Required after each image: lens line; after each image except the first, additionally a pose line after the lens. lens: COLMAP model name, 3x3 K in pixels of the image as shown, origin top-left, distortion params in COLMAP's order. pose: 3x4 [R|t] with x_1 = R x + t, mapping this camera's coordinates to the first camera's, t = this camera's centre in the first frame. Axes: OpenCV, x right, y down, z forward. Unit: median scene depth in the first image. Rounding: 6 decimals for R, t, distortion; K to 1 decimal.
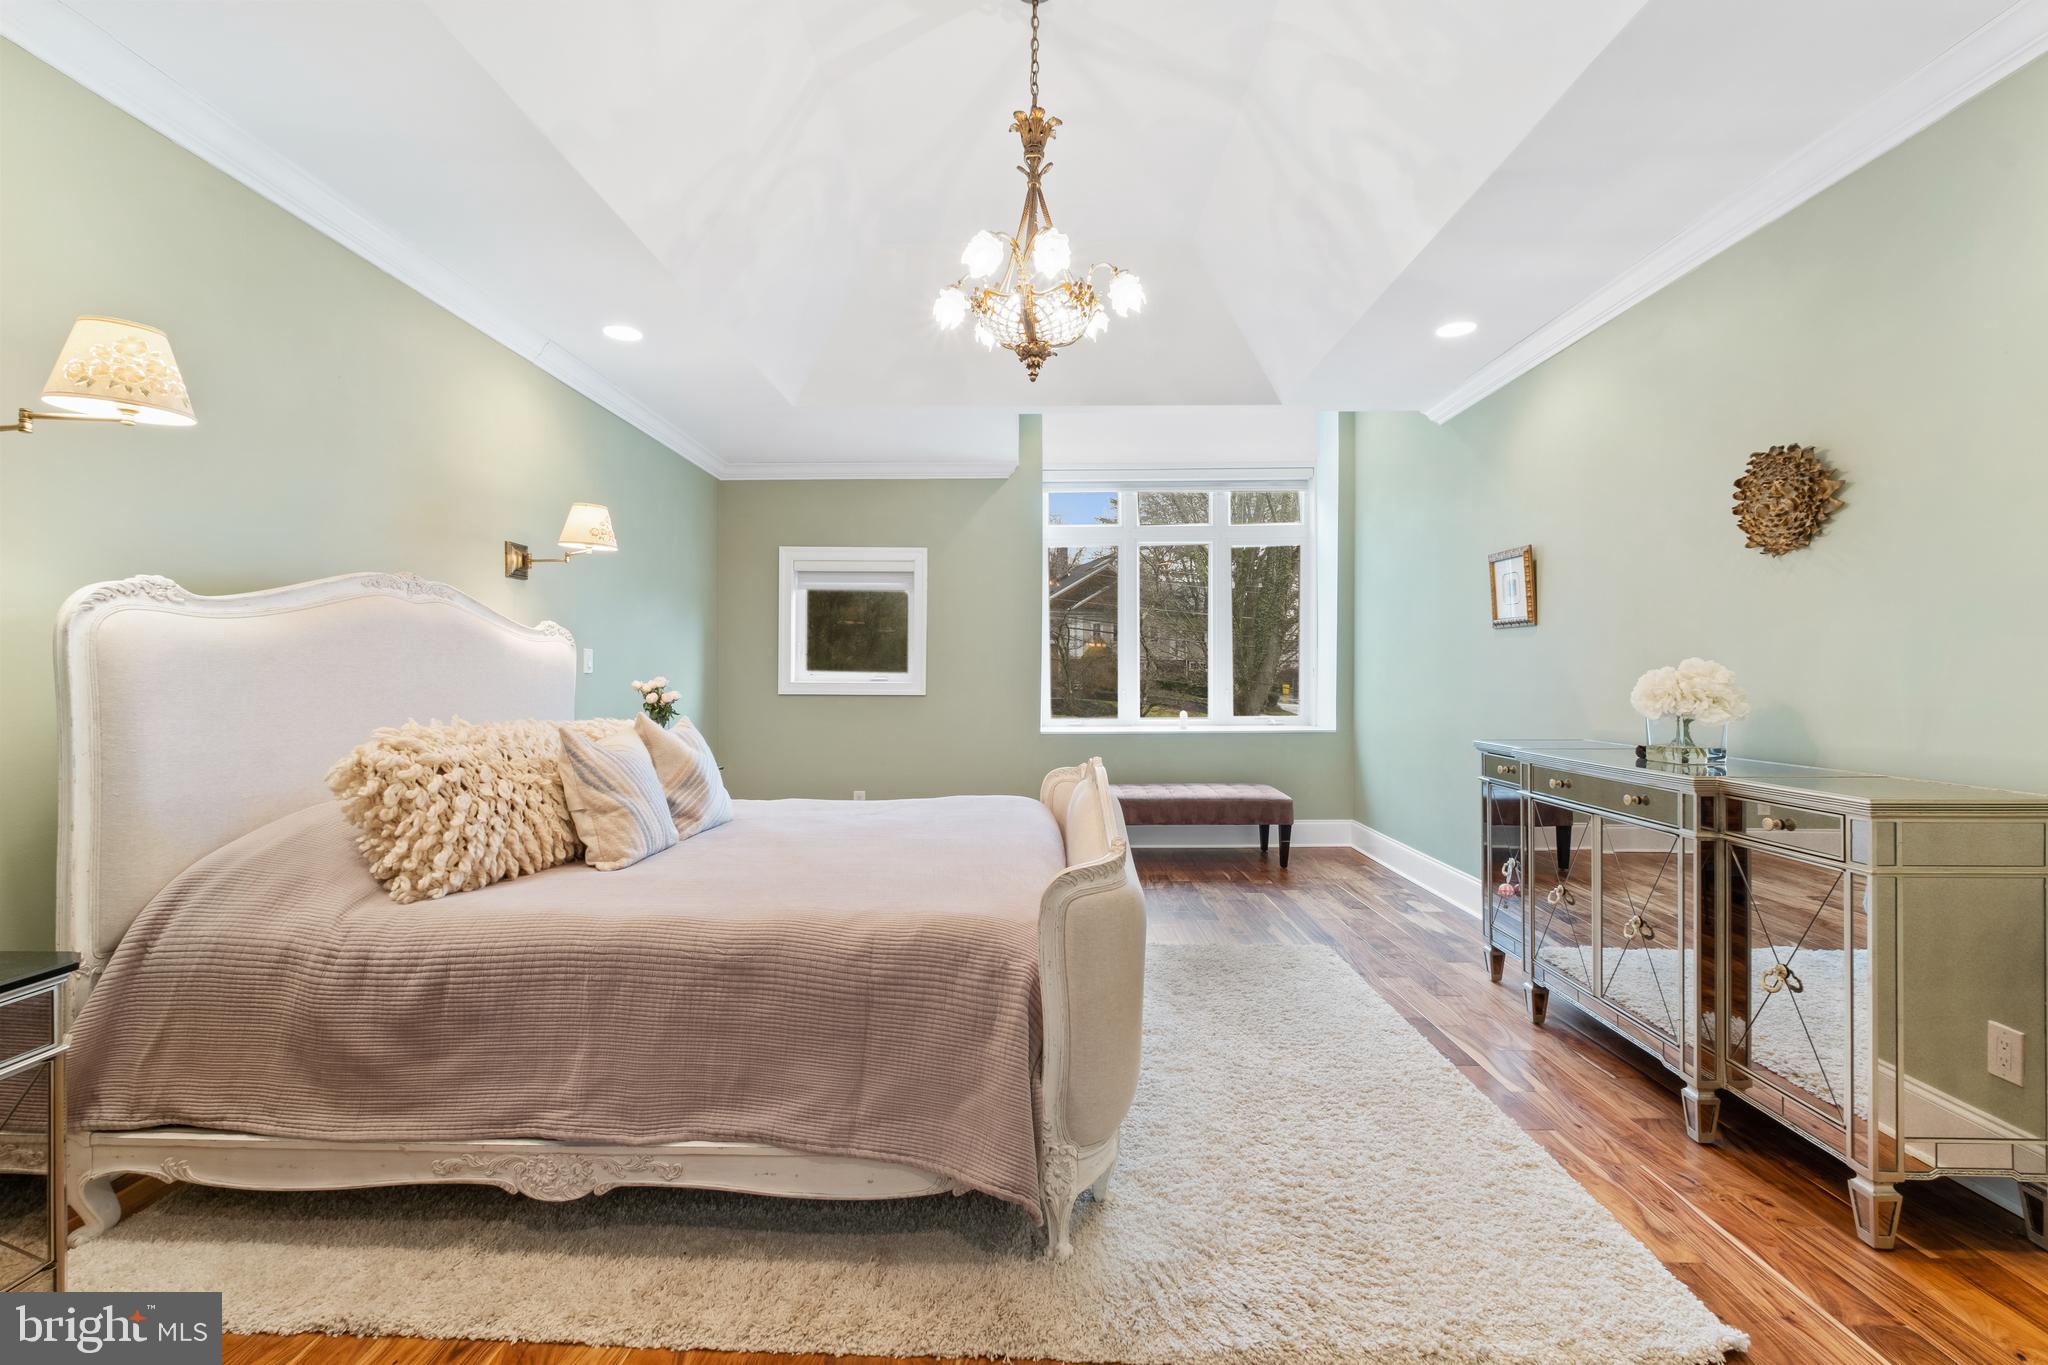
lens RADIAL K [[895.4, 0, 1024.0], [0, 895.4, 682.5], [0, 0, 1]] dist [0.000346, -0.000341]
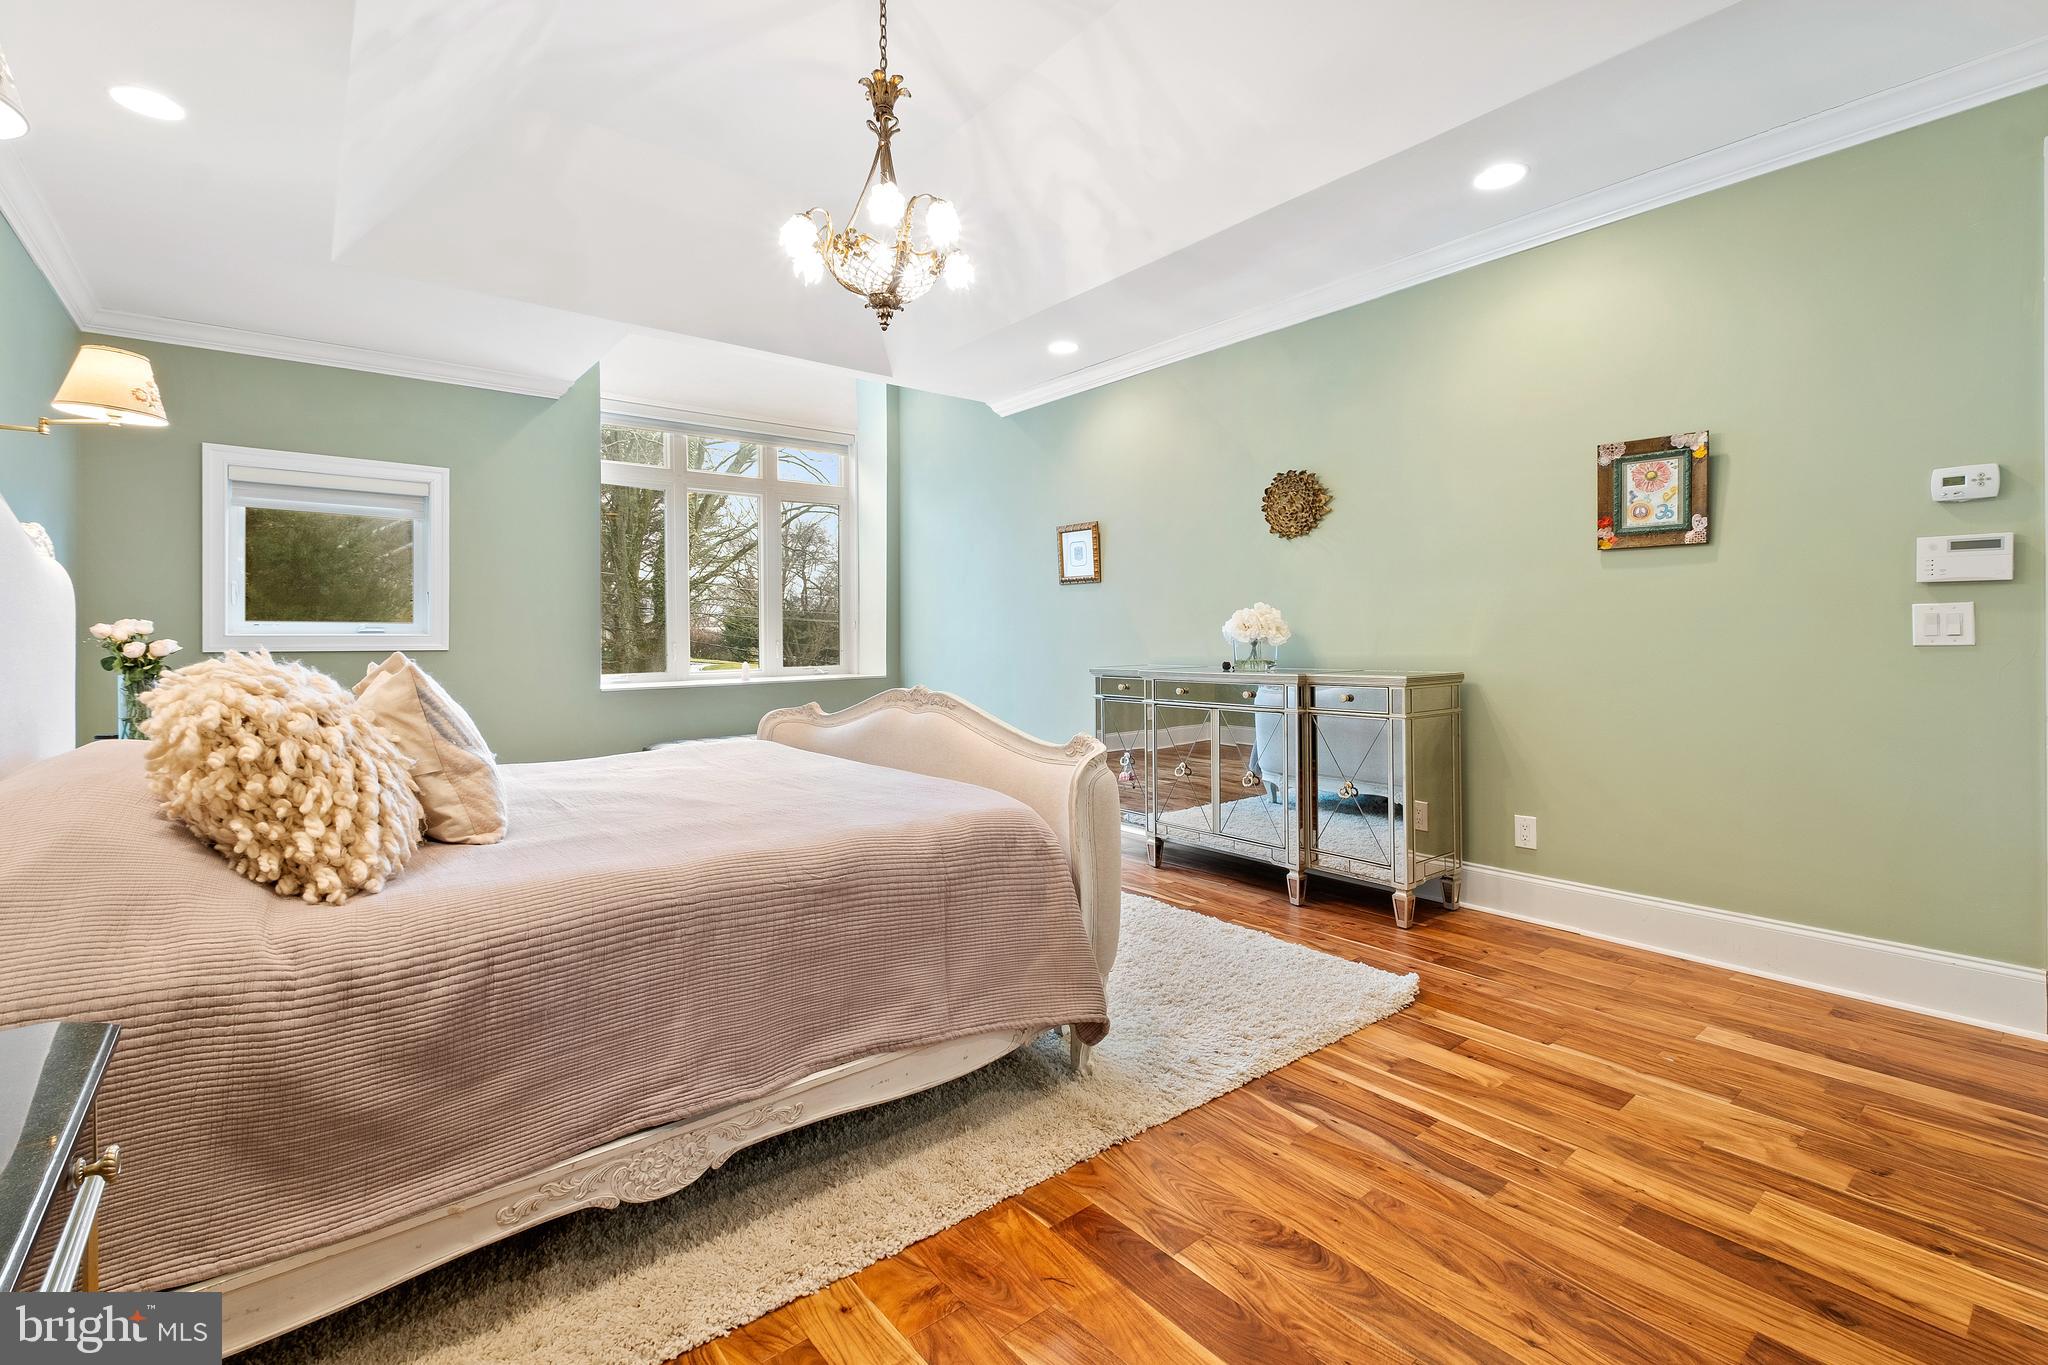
lens RADIAL K [[902.5, 0, 1019.0], [0, 902.5, 652.5], [0, 0, 1]] dist [0.010881, -0.000221]
pose [[0.766428, -0.018067, 0.642076, -0.619616], [0.014728, 0.999836, 0.010554, 0.039747], [-0.642161, 0.001368, 0.766568, 0.084816]]
